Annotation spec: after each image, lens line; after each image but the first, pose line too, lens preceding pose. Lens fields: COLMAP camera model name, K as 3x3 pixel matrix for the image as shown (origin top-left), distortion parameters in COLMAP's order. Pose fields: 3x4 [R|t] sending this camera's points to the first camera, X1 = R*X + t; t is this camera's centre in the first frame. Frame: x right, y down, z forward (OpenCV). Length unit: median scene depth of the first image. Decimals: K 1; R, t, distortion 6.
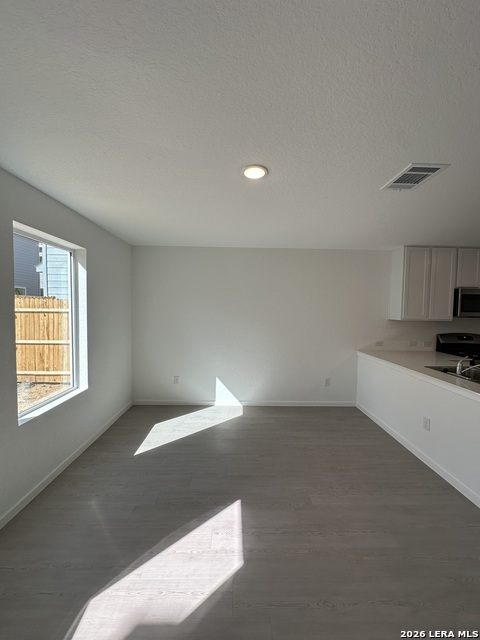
lens RADIAL K [[255.0, 0, 240.0], [0, 255.0, 320.0], [0, 0, 1]] dist [-0.002206, -0.000184]
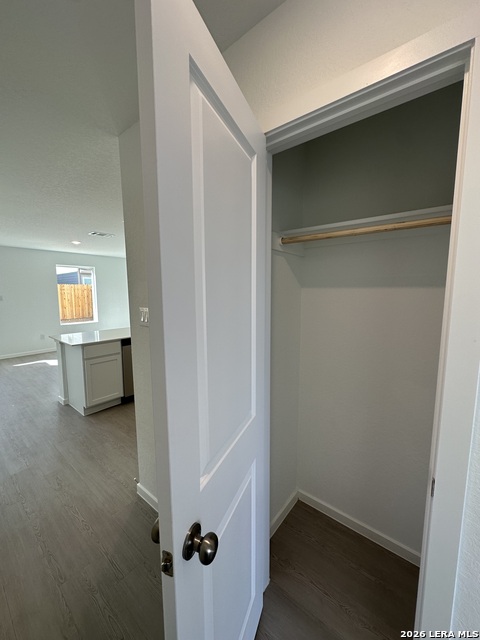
lens RADIAL K [[255.0, 0, 240.0], [0, 255.0, 320.0], [0, 0, 1]] dist [-0.002206, -0.000184]
pose [[0.759663, 0.058800, -0.647654, 1.615991], [-0.015399, 0.997251, 0.072478, 0.031563], [0.650135, -0.045085, 0.758480, -0.012355]]
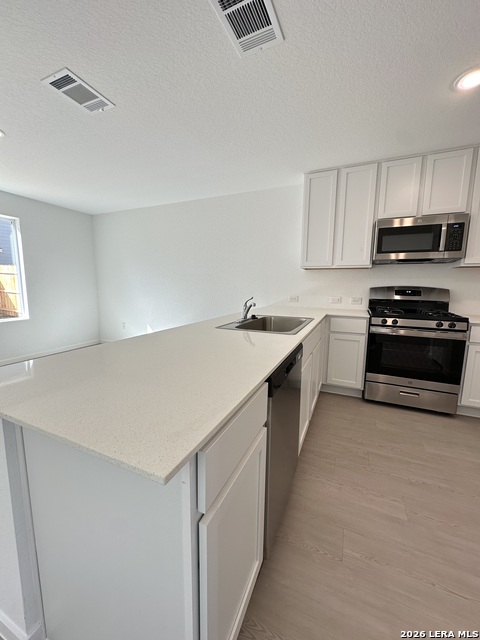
lens RADIAL K [[255.0, 0, 240.0], [0, 255.0, 320.0], [0, 0, 1]] dist [-0.002206, -0.000184]
pose [[0.905968, 0.053026, -0.420013, 0.810501], [-0.015860, 0.995679, 0.091492, 0.095211], [0.423049, -0.076227, 0.902895, 0.156971]]
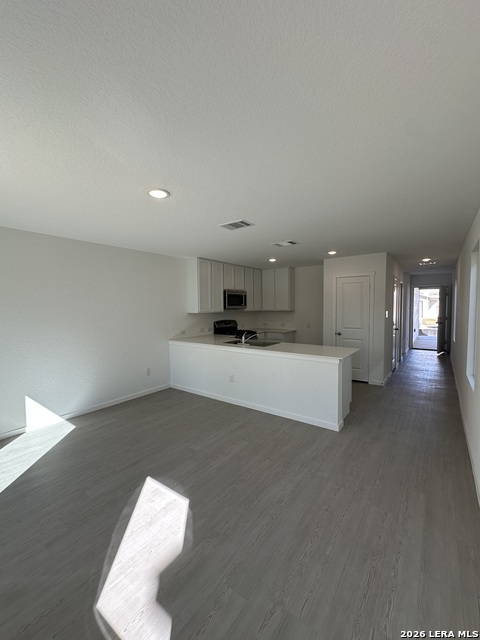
lens RADIAL K [[270.4, 0, 240.0], [0, 270.4, 320.0], [0, 0, 1]] dist [-0.001355, -0.000282]
pose [[0.607217, -0.062557, 0.792070, -0.359081], [0.053081, 0.997862, 0.038117, -0.004780], [-0.792761, 0.018898, 0.609239, -0.035960]]
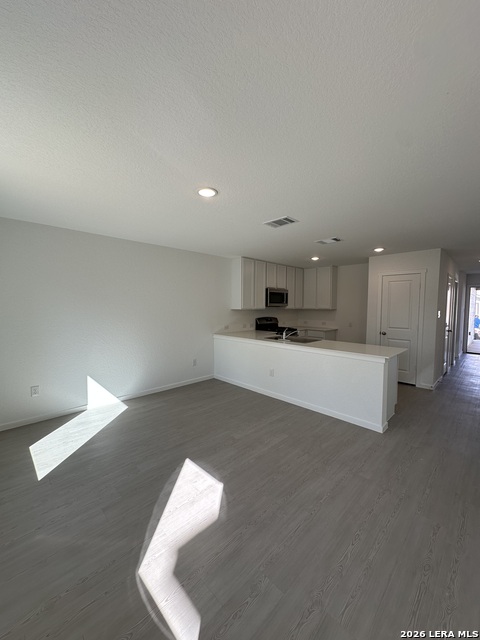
lens RADIAL K [[255.0, 0, 240.0], [0, 255.0, 320.0], [0, 0, 1]] dist [-0.002206, -0.000184]
pose [[0.724580, -0.050268, 0.687355, -0.345900], [0.034926, 0.998733, 0.036221, 0.008133], [-0.688305, -0.002238, 0.725418, -0.019255]]
